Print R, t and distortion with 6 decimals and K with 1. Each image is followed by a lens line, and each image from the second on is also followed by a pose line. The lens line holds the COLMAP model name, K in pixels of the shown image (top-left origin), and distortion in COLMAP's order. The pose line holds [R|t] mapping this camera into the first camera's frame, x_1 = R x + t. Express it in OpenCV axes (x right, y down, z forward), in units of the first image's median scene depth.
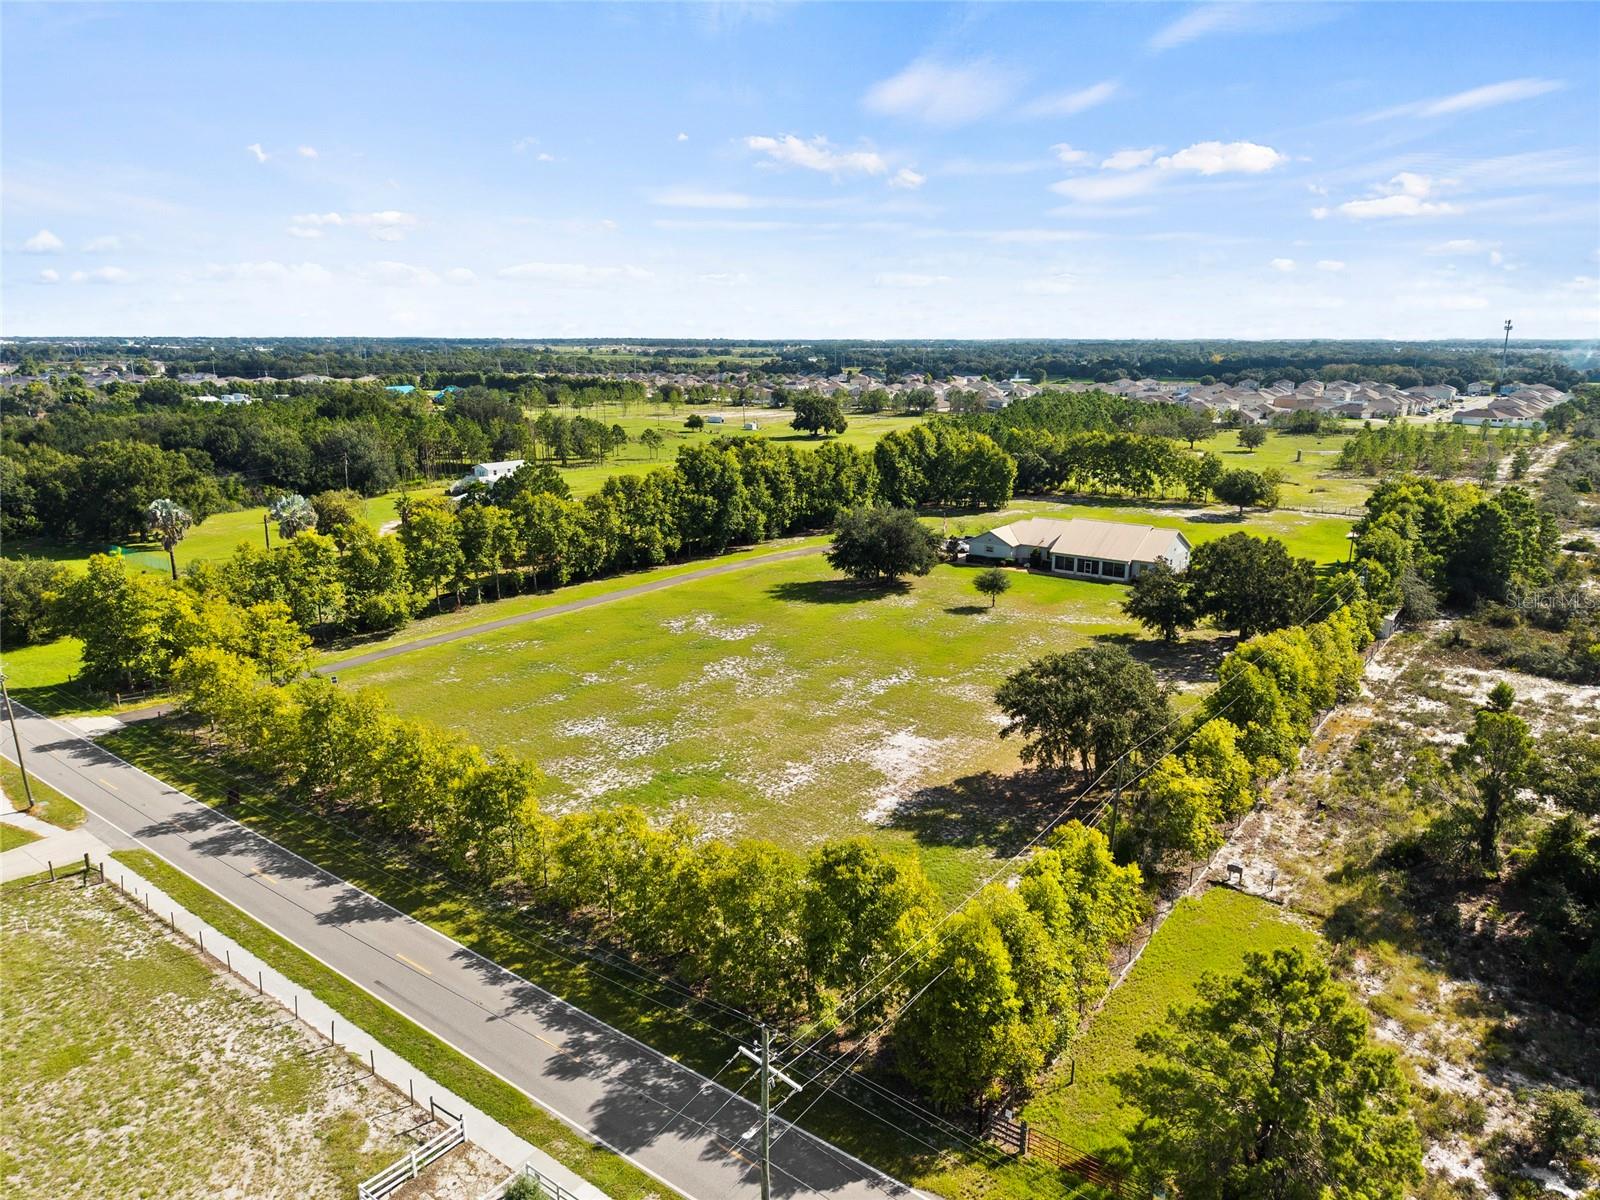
lens RADIAL K [[1067.2, 0, 809.0], [0, 1067.2, 594.9], [0, 0, 1]] dist [0.012003, -0.005599]
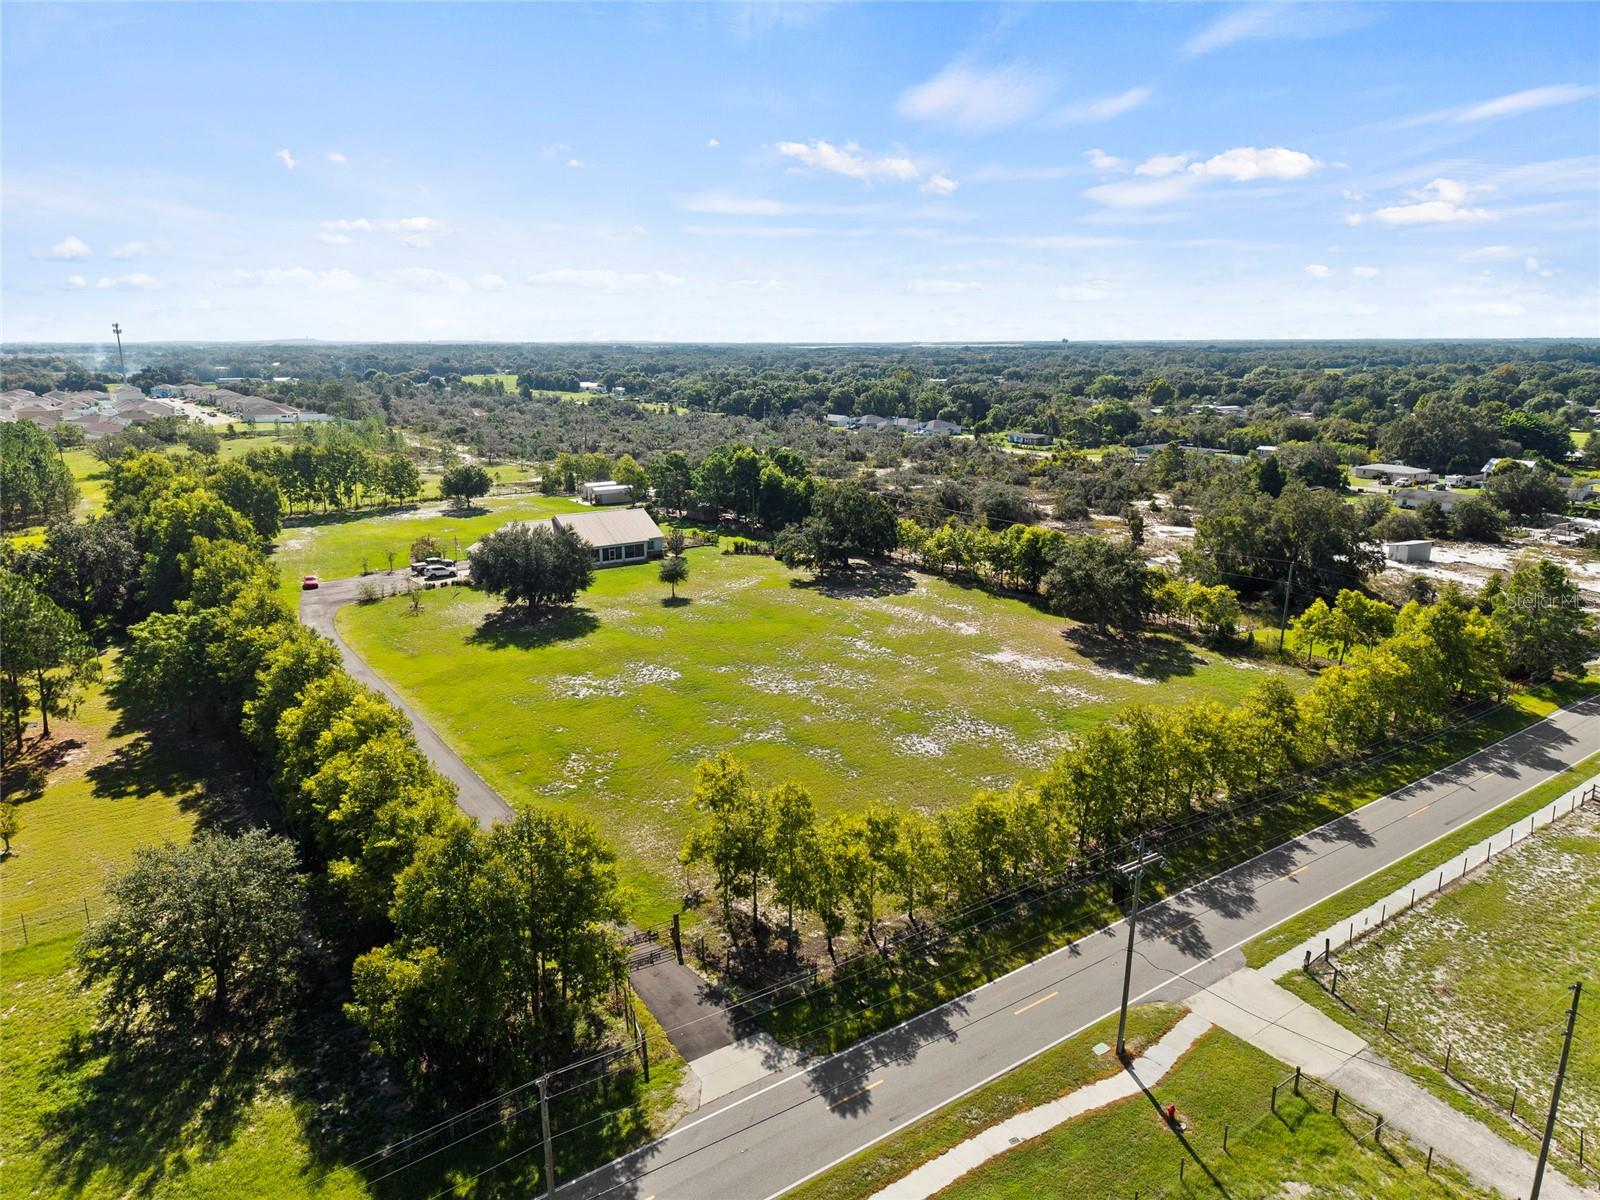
lens RADIAL K [[1067.2, 0, 809.0], [0, 1067.2, 594.9], [0, 0, 1]] dist [0.012003, -0.005599]
pose [[0.300885, -0.223013, 0.927218, -1.384319], [0.226340, 0.961192, 0.157736, -0.226705], [-0.926412, 0.162406, 0.339685, 0.949126]]
